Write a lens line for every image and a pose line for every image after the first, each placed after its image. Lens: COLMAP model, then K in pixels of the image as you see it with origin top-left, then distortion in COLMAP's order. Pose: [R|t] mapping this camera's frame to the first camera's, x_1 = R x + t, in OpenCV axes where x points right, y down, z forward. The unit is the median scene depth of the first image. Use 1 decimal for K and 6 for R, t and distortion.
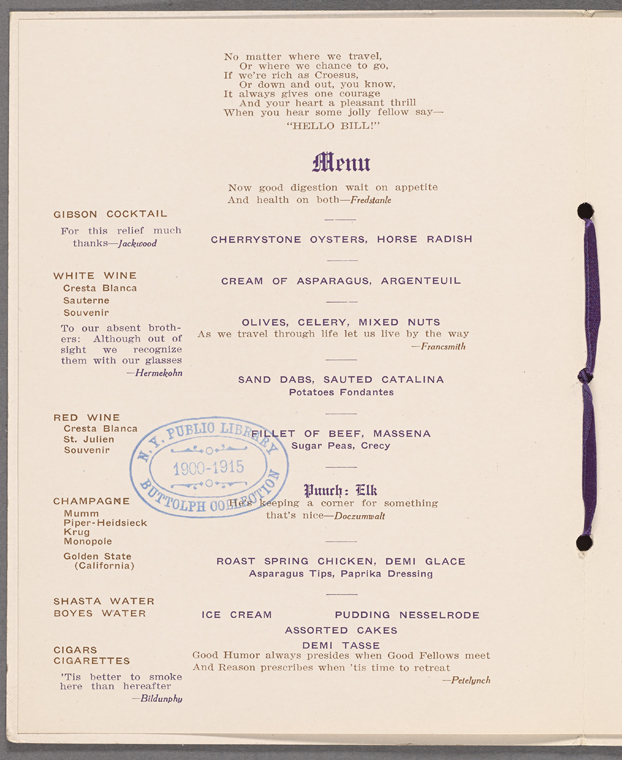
lens RADIAL K [[308.1, 0, 305.9], [0, 308.1, 377.6], [0, 0, 1]] dist [-0.001555, -0.000188]
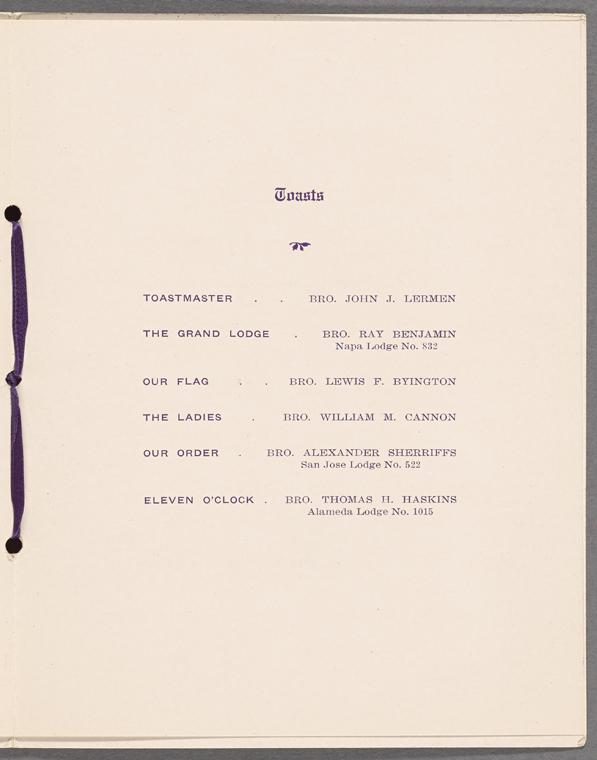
lens RADIAL K [[307.5, 0, 298.5], [0, 307.5, 380.1], [0, 0, 1]] dist [0.000330, -0.000657]
pose [[0.999963, -0.001454, 0.008505, 1.828417], [0.001450, 0.999999, 0.000533, 0.000047], [-0.008506, -0.000520, 0.999964, -0.007384]]
